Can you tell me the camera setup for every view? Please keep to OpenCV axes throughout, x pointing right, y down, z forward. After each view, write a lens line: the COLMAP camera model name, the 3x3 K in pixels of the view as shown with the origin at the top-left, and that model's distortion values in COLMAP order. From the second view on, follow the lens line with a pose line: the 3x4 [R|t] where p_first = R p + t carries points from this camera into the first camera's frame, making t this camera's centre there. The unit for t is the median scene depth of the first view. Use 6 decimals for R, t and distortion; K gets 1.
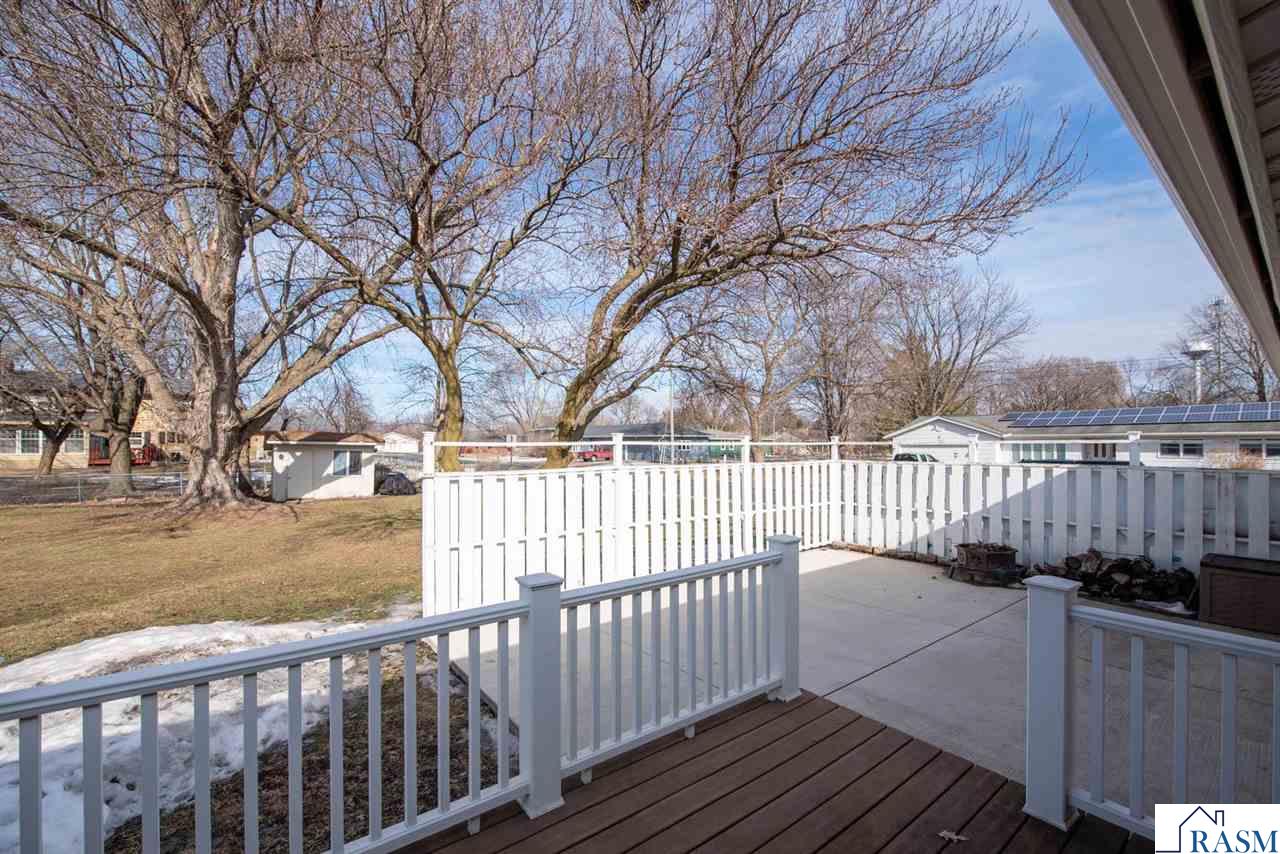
lens RADIAL K [[525.2, 0, 610.3], [0, 525.2, 435.9], [0, 0, 1]] dist [-0.018238, 0.000084]
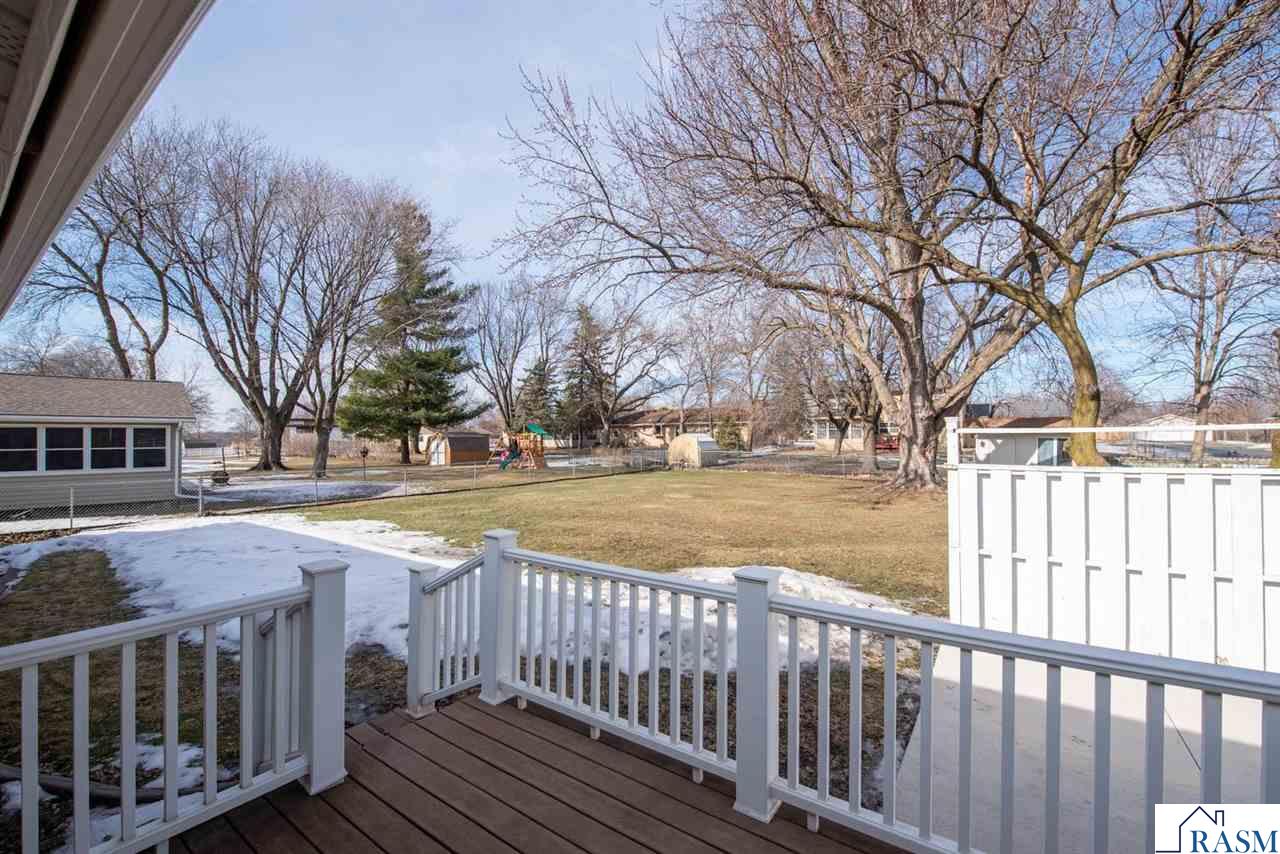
lens RADIAL K [[517.3, 0, 640.0], [0, 517.3, 427.0], [0, 0, 1]] dist [-0.033416, -0.000402]
pose [[0.333859, -0.017346, -0.942463, 0.090697], [0.024028, 0.999662, -0.009888, 0.001635], [0.942317, -0.019344, 0.334163, 0.066039]]
